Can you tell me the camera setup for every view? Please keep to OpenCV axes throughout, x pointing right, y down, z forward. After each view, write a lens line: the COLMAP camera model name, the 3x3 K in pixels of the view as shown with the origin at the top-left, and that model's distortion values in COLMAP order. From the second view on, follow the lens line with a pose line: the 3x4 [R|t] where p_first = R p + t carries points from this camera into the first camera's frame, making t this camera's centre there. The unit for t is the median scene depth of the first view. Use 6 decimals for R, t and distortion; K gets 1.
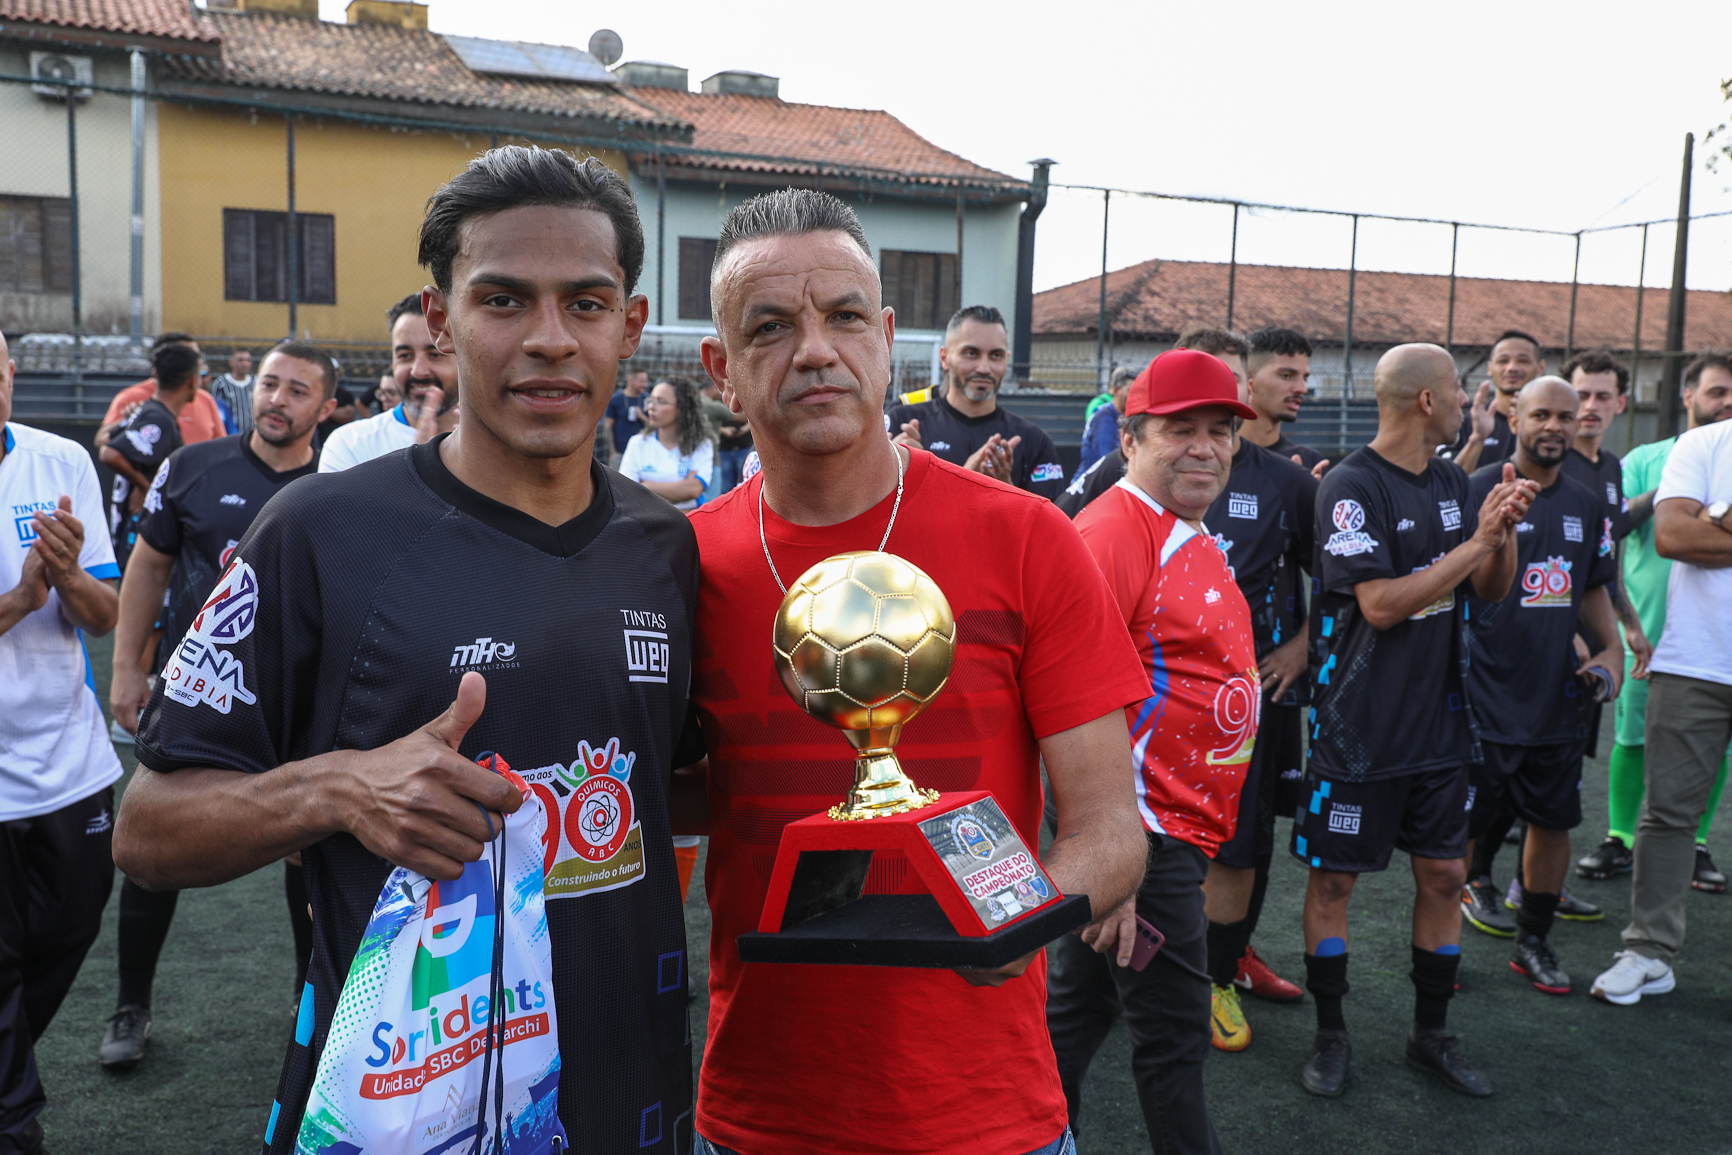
lens RADIAL K [[1686.8, 0, 860.4], [0, 1686.8, 590.1], [0, 0, 1]] dist [0.006490, 0.000000]
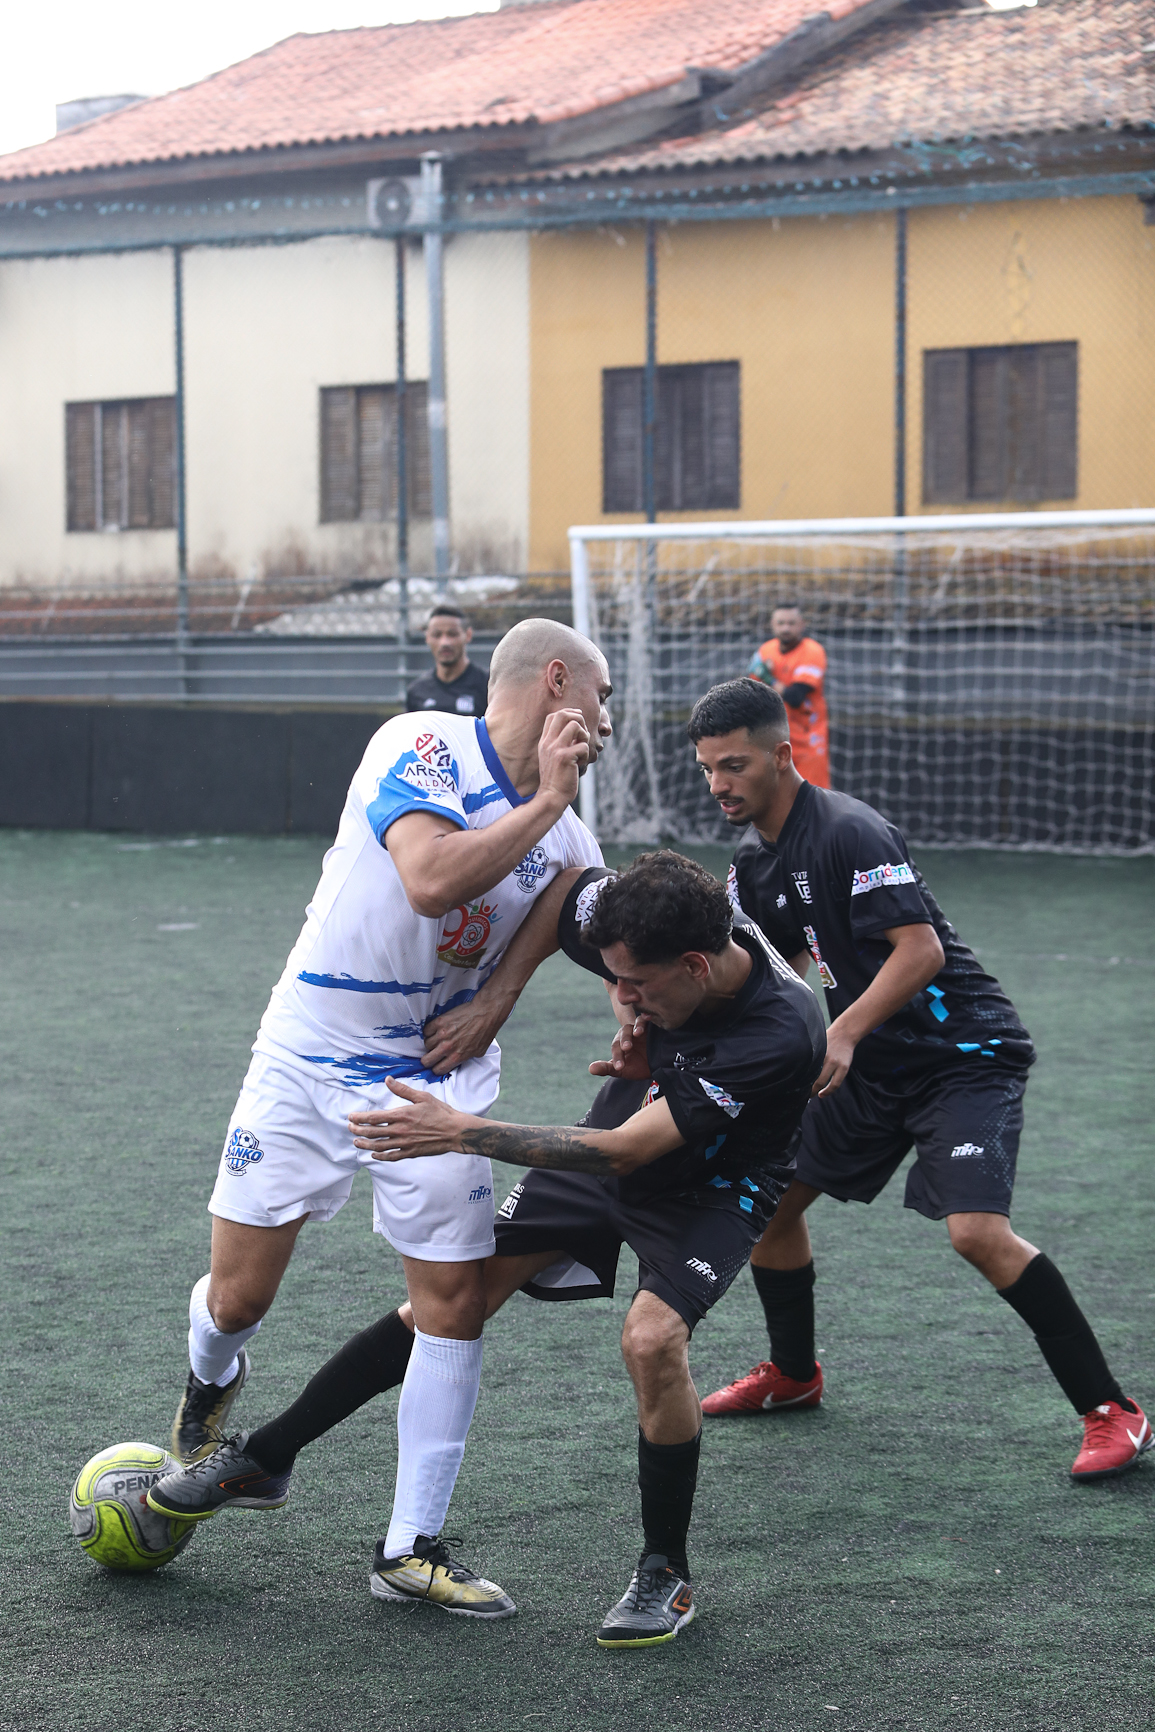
lens RADIAL K [[3471.5, 0, 573.3], [0, 3471.5, 868.7], [0, 0, 1]] dist [-0.002942, 0.000000]
pose [[0.510884, 0.029416, -0.859146, 0.750580], [-0.078132, 0.996867, -0.012329, -0.022366], [0.856092, 0.073426, 0.511582, 0.340080]]
